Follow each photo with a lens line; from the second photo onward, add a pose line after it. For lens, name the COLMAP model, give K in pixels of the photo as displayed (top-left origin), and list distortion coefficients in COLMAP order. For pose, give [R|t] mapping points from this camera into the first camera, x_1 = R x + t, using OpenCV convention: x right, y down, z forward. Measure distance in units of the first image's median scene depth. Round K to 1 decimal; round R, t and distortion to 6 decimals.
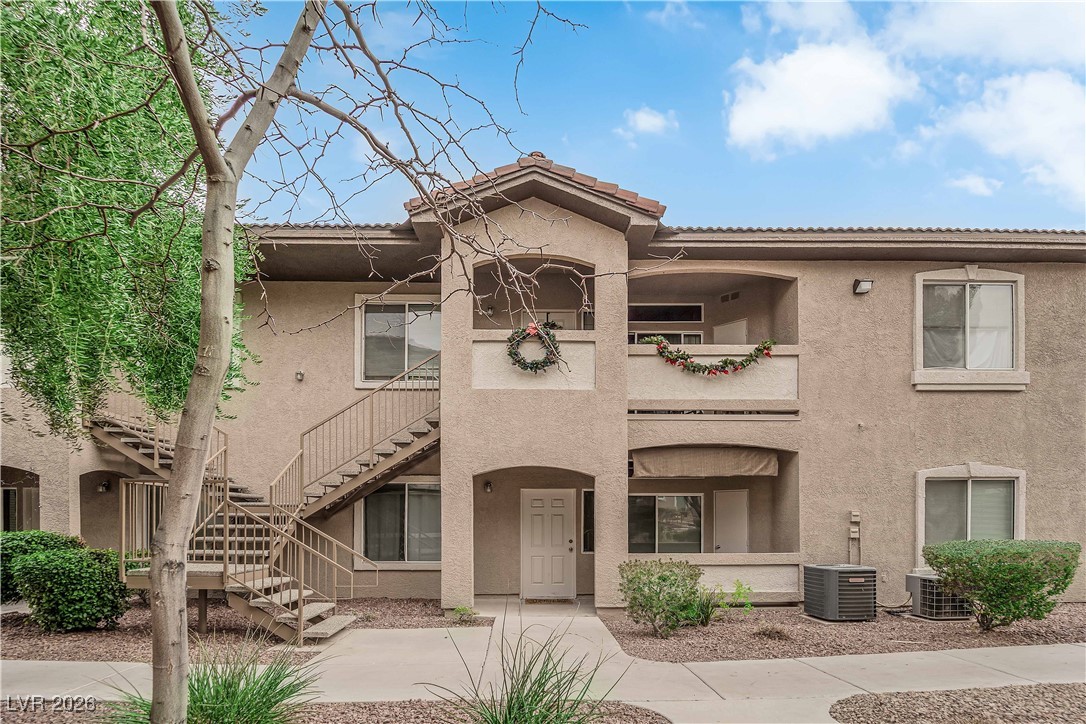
lens RADIAL K [[445.0, 0, 543.2], [0, 445.0, 329.4], [0, 0, 1]] dist [0.000479, -0.005366]
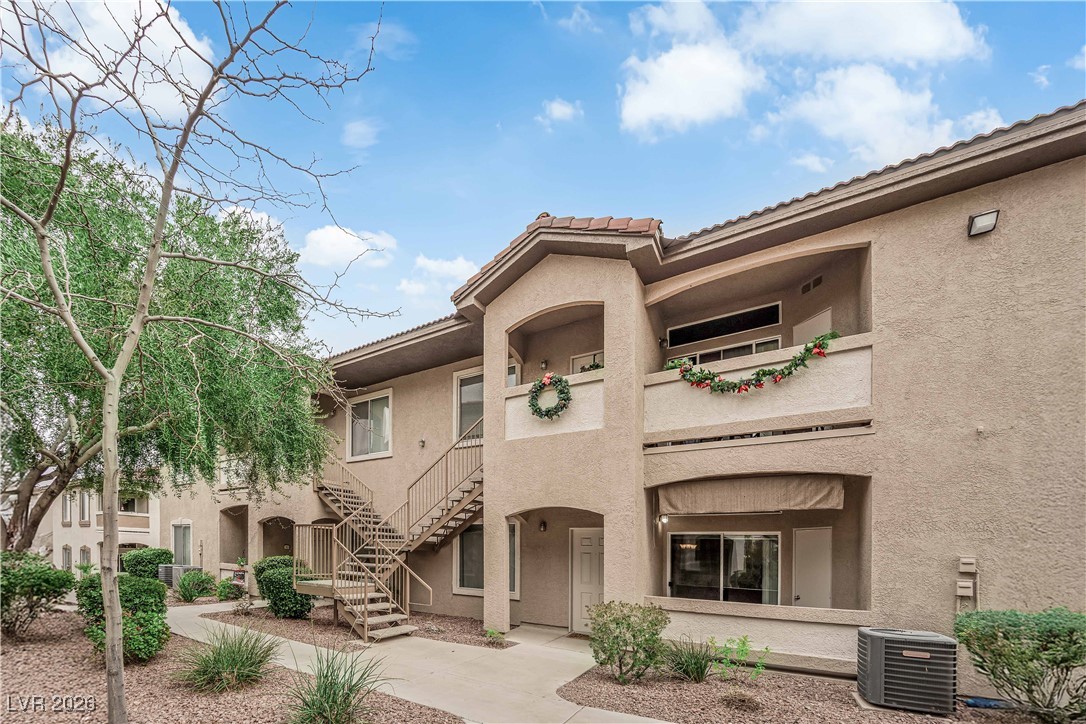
lens RADIAL K [[440.1, 0, 545.2], [0, 440.1, 358.9], [0, 0, 1]] dist [-0.001181, -0.005439]
pose [[0.832079, -0.203793, -0.515861, 0.529090], [0.194371, 0.978213, -0.072927, 0.028899], [0.519484, -0.039587, 0.853563, 0.088643]]
